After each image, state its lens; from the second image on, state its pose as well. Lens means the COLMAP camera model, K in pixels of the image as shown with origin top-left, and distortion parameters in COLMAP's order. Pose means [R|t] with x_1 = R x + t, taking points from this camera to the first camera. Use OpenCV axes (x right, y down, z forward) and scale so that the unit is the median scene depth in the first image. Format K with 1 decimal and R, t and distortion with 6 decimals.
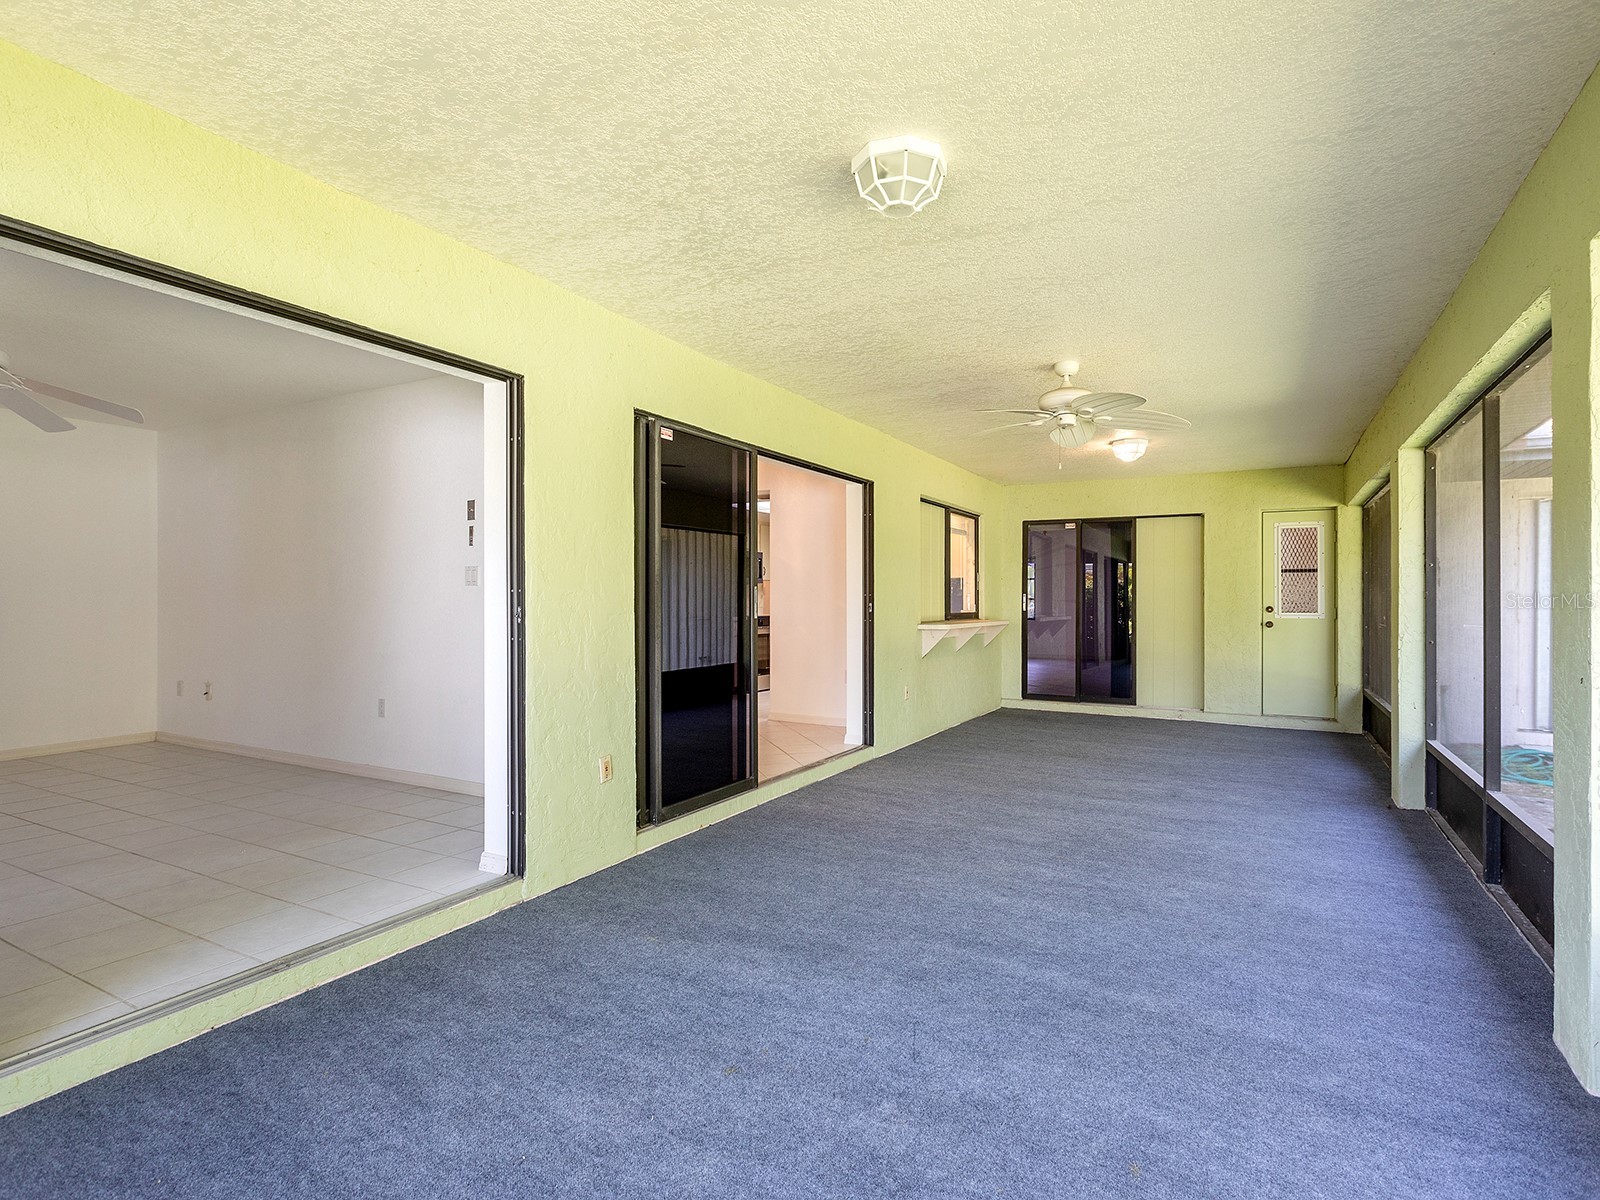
lens RADIAL K [[816.3, 0, 799.8], [0, 816.3, 607.6], [0, 0, 1]] dist [-0.002322, 0.000384]
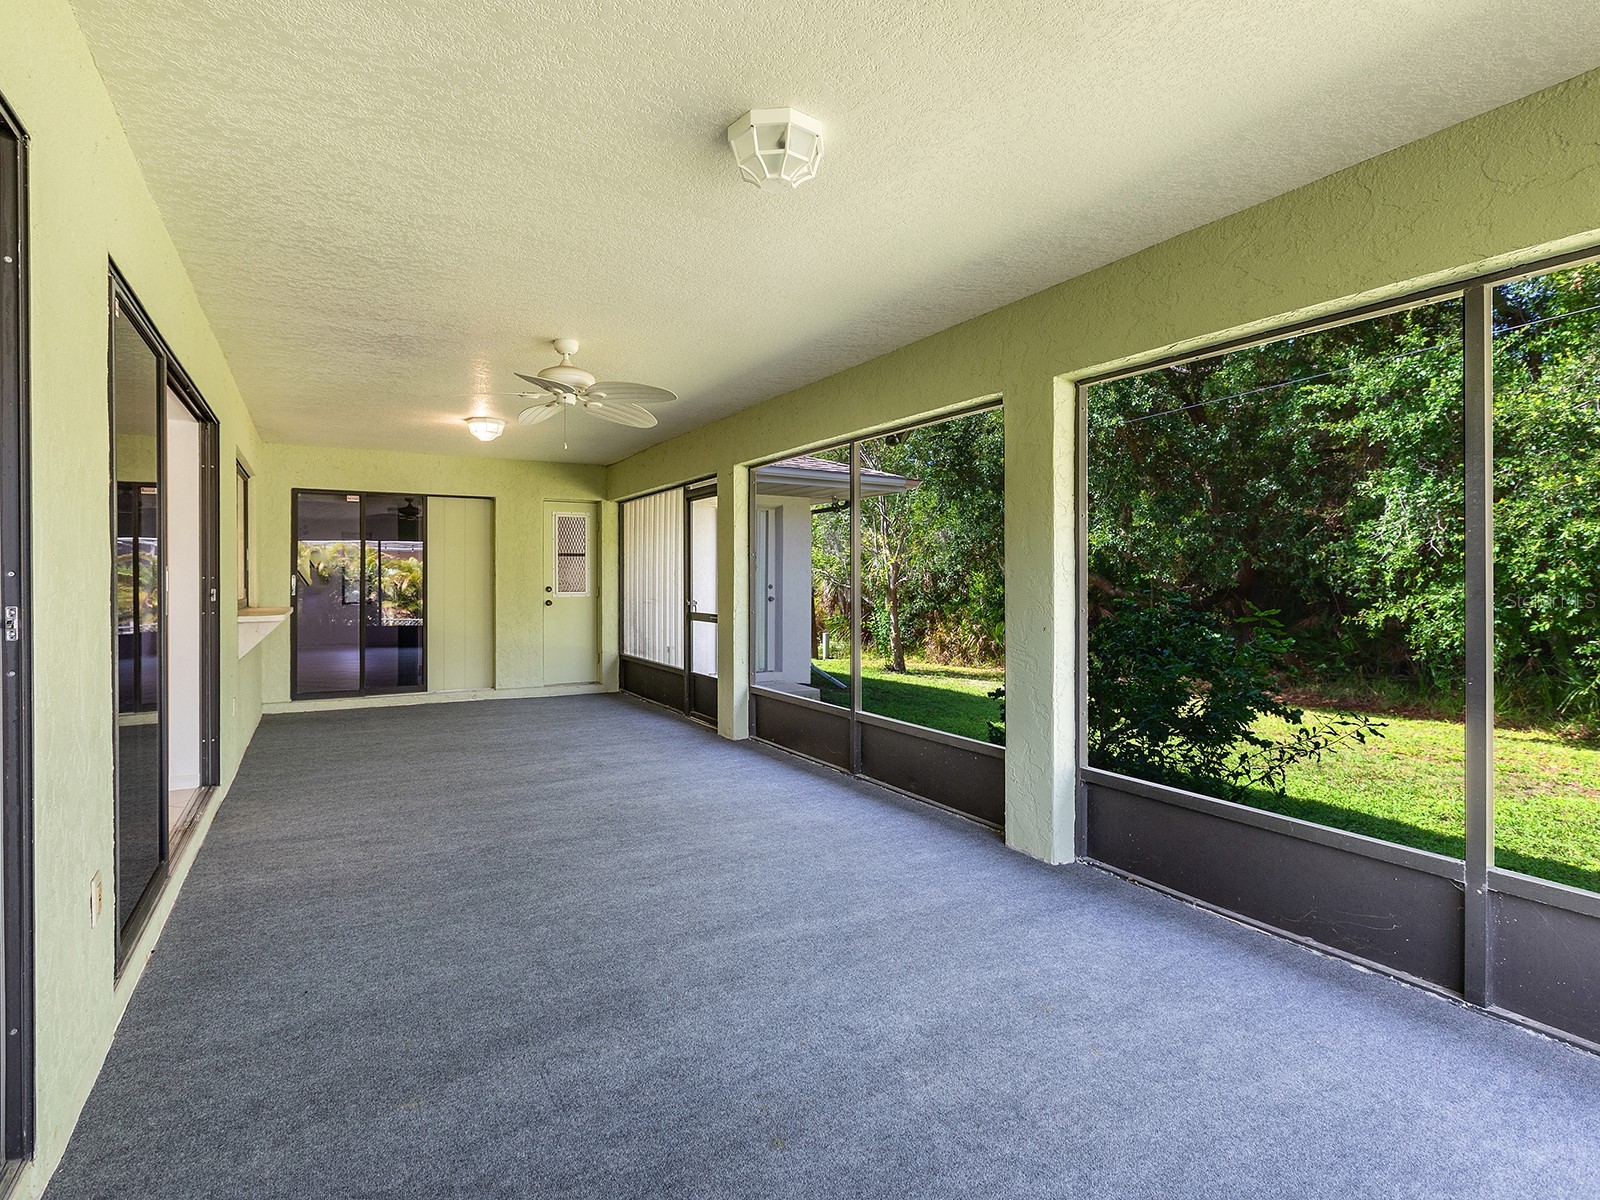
lens RADIAL K [[818.6, 0, 804.8], [0, 818.6, 595.8], [0, 0, 1]] dist [0.000136, 0.000990]
pose [[0.522610, -0.020591, 0.852323, -0.404425], [0.011958, 0.999787, 0.016822, -0.008638], [-0.852488, 0.001401, 0.522744, 0.271760]]
